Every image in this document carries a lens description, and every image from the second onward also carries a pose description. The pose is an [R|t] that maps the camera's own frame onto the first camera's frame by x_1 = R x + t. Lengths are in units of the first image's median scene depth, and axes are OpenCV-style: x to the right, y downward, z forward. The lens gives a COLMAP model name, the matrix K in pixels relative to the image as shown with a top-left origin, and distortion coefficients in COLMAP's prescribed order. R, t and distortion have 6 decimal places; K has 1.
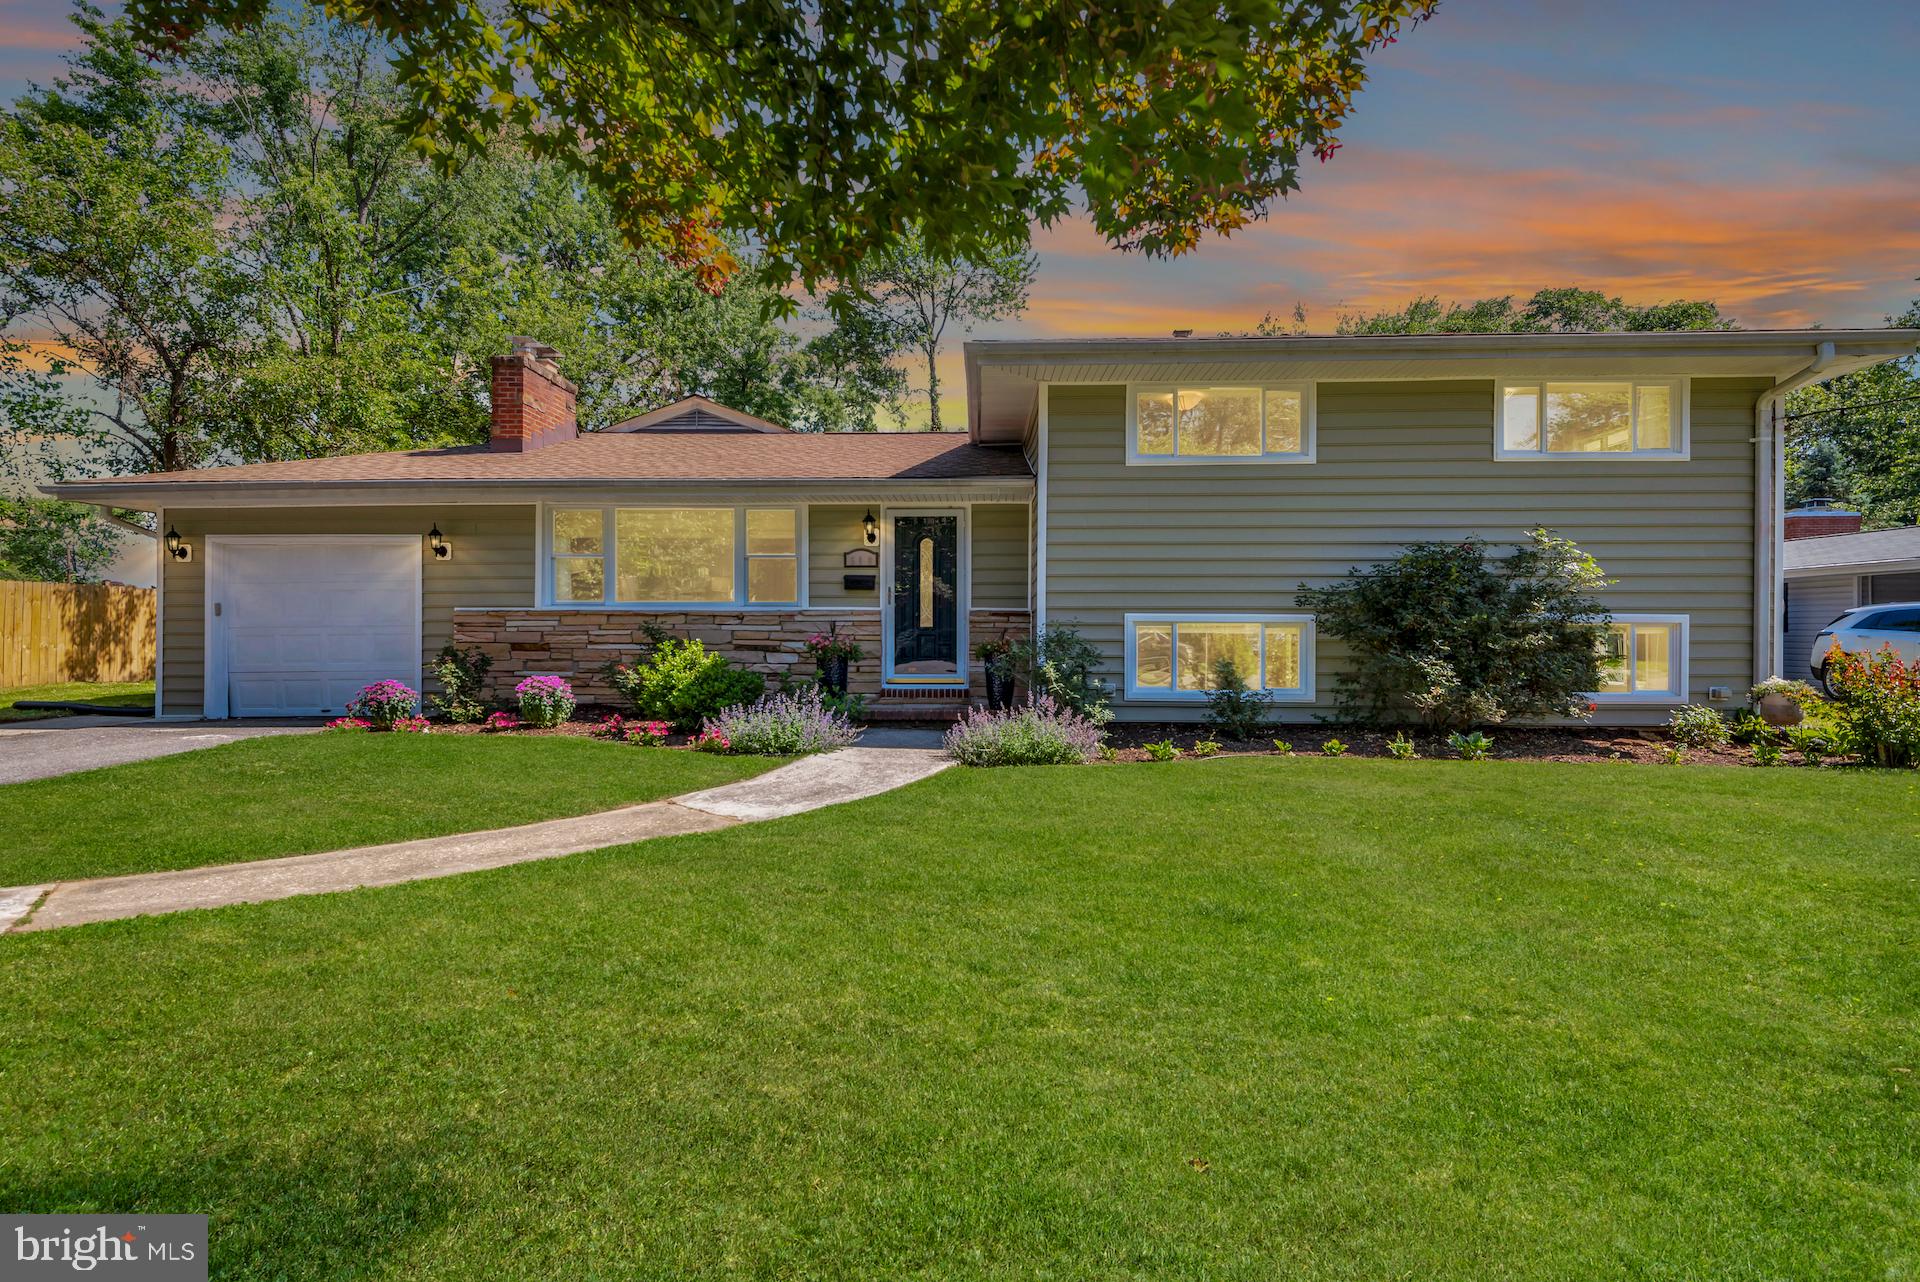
lens RADIAL K [[906.0, 0, 960.0], [0, 906.0, 641.0], [0, 0, 1]] dist [-0.001271, -0.001153]
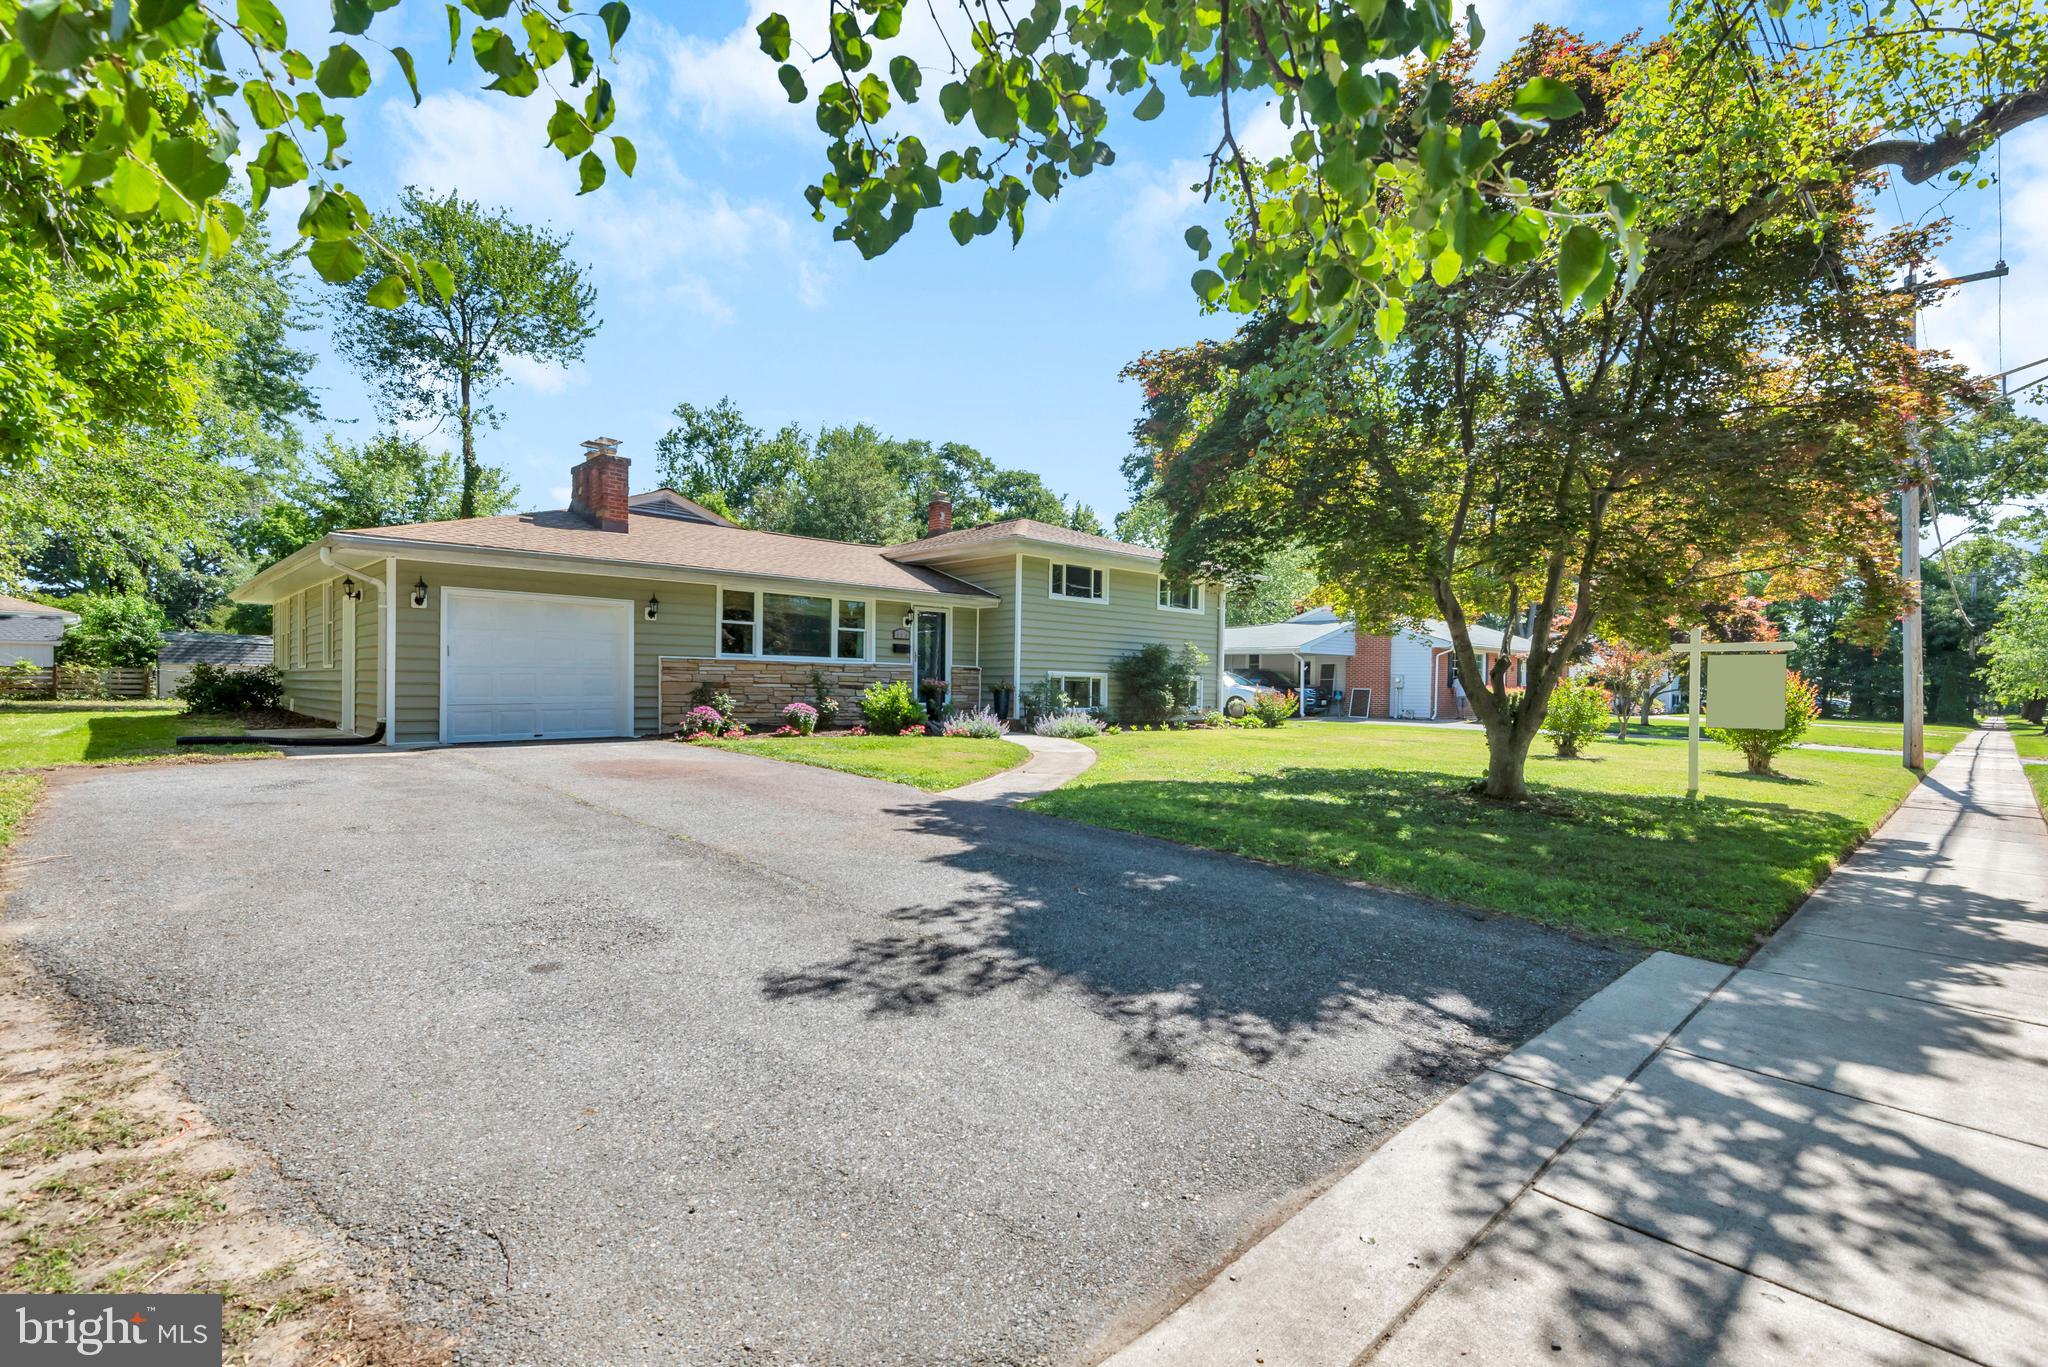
lens RADIAL K [[934.8, 0, 1024.0], [0, 934.8, 683.5], [0, 0, 1]] dist [0.003898, 0.000554]
pose [[0.685755, 0.007602, 0.727793, -1.202834], [-0.006732, 0.999969, -0.004101, 0.005675], [-0.727801, -0.002088, 0.685785, -0.344083]]
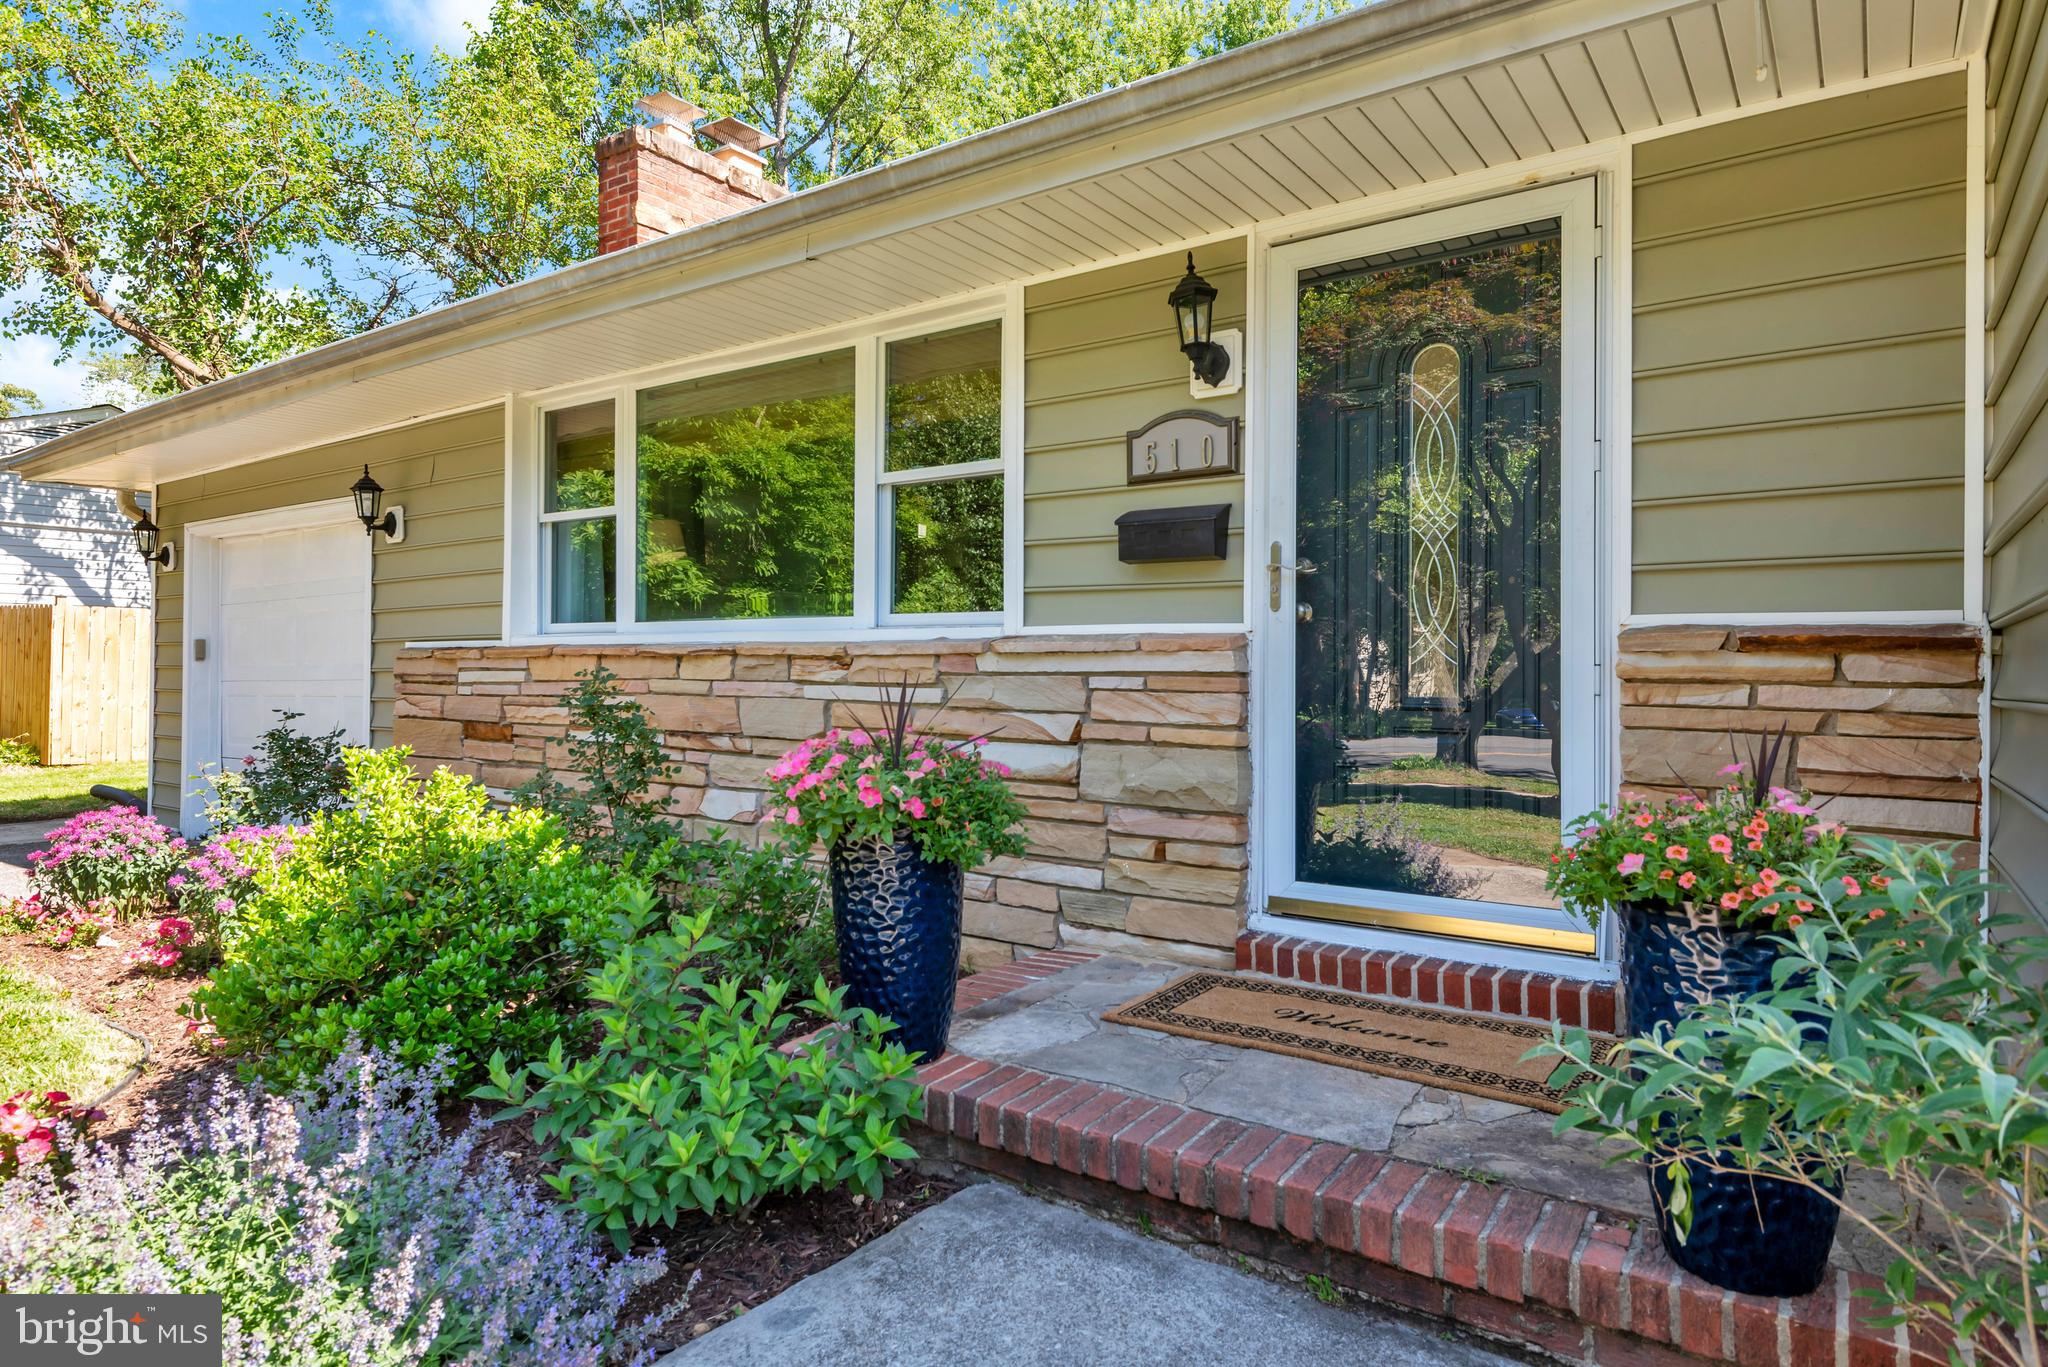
lens RADIAL K [[1164.5, 0, 1024.0], [0, 1164.5, 683.5], [0, 0, 1]] dist [-0.001057, 0.000135]
pose [[0.838175, 0.007778, -0.545345, 0.044282], [-0.005614, 0.999968, 0.005633, -0.020893], [0.545372, -0.001660, 0.838193, 0.678066]]
